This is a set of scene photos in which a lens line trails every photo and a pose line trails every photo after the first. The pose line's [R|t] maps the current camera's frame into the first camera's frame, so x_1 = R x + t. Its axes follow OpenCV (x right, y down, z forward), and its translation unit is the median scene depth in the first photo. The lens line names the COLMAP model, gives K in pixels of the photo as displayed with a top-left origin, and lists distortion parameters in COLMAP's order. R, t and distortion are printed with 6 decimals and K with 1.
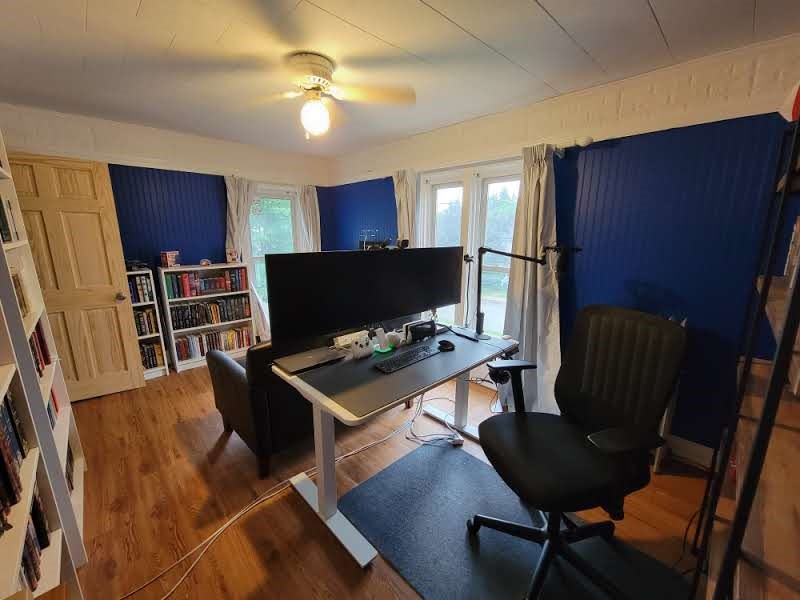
lens RADIAL K [[326.2, 0, 398.4], [0, 326.2, 301.8], [0, 0, 1]] dist [-0.001015, -0.000350]
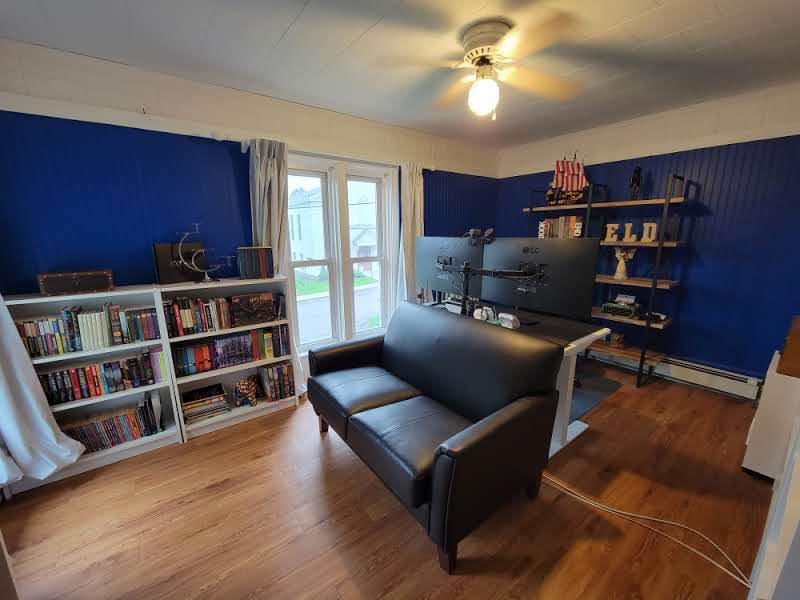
lens RADIAL K [[326.2, 0, 397.8], [0, 326.2, 299.4], [0, 0, 1]] dist [-0.001015, -0.000350]
pose [[0.119318, -0.210020, 0.970389, -1.392849], [0.223668, 0.957934, 0.179822, -0.249123], [-0.967334, 0.195588, 0.161274, 1.279747]]
